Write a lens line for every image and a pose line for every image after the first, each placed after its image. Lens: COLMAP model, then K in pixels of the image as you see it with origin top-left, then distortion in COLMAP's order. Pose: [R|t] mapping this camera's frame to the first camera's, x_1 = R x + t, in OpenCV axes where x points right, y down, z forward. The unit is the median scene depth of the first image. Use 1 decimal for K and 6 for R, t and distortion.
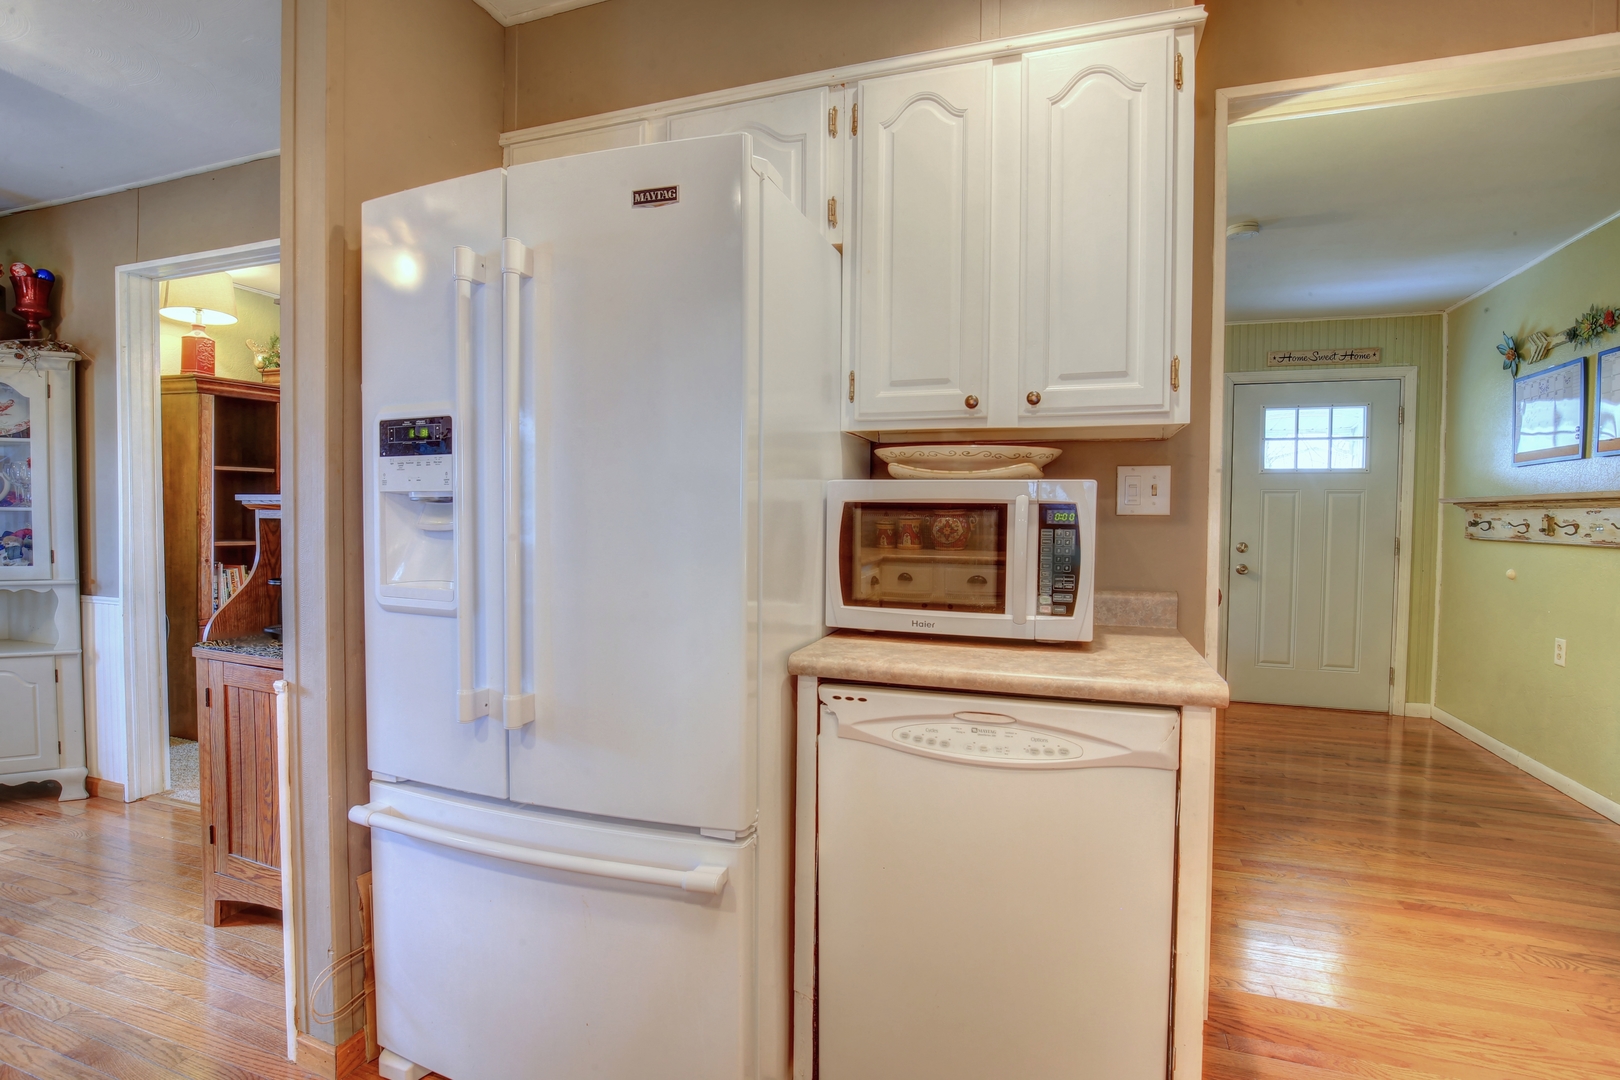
lens RADIAL K [[778.8, 0, 801.8], [0, 778.8, 544.0], [0, 0, 1]] dist [-0.032734, 0.005245]
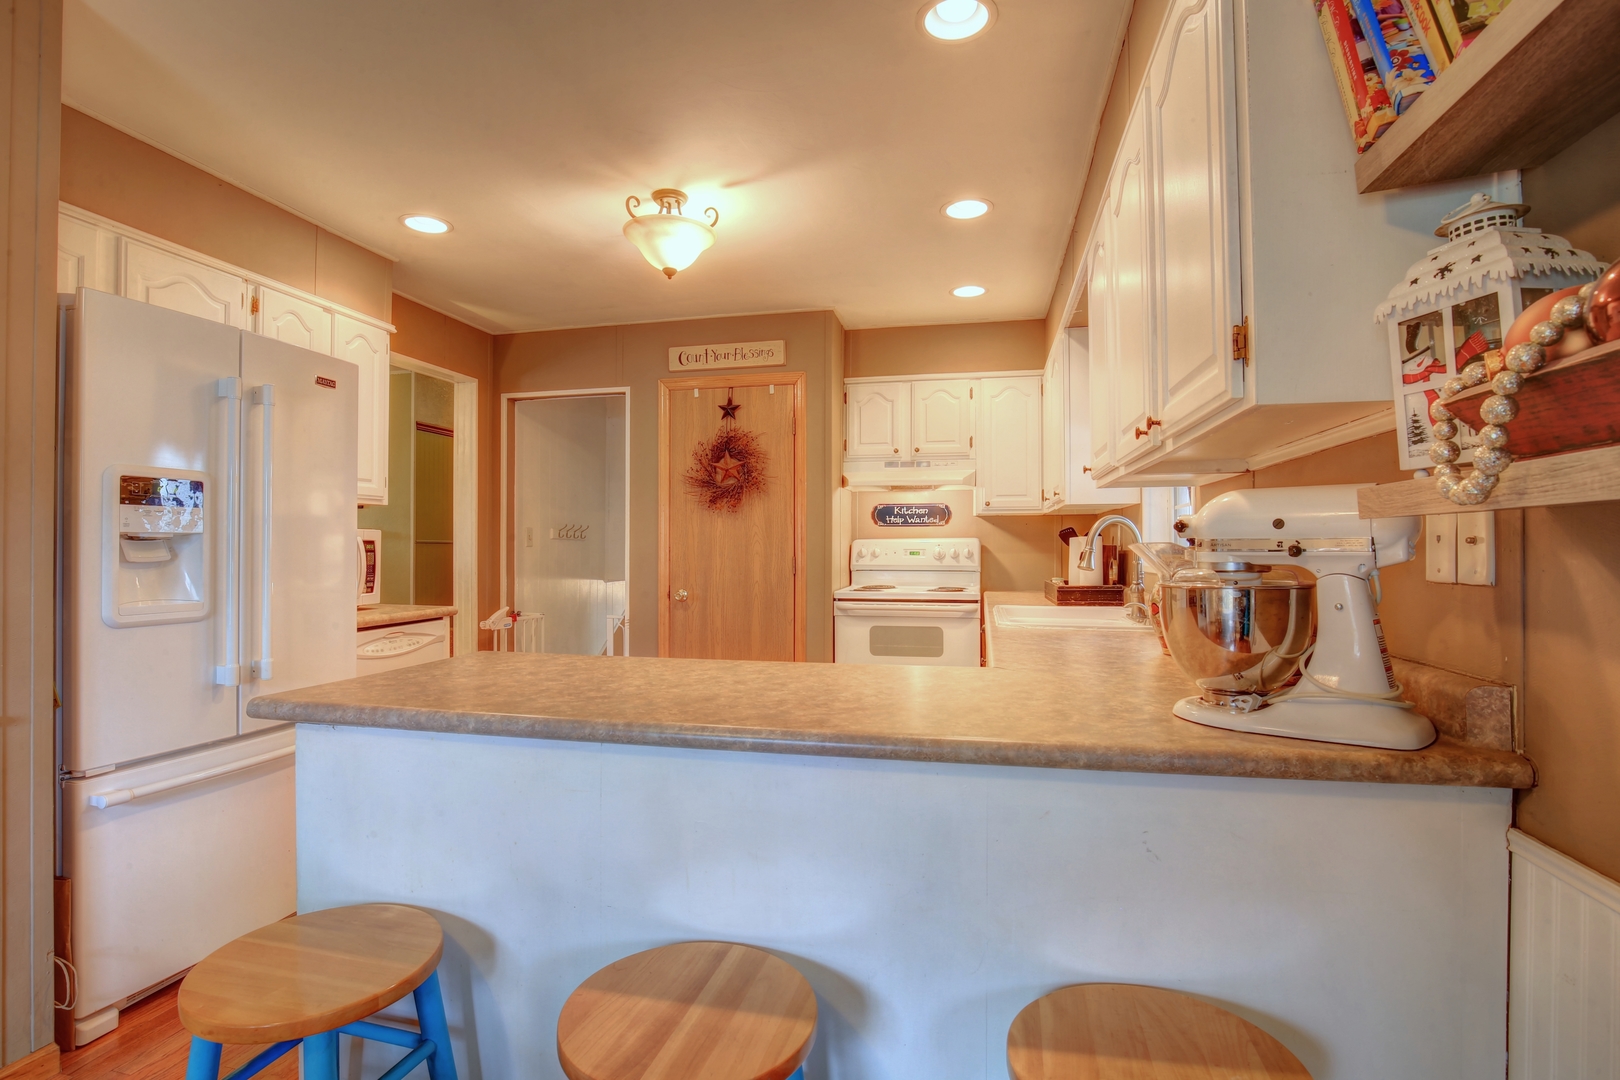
lens RADIAL K [[778.8, 0, 801.8], [0, 778.8, 544.0], [0, 0, 1]] dist [-0.032734, 0.005245]
pose [[-0.107050, -0.006606, 0.994232, -1.899007], [0.033016, 0.999403, 0.010195, -0.024334], [-0.993705, 0.033917, -0.106768, 0.035675]]
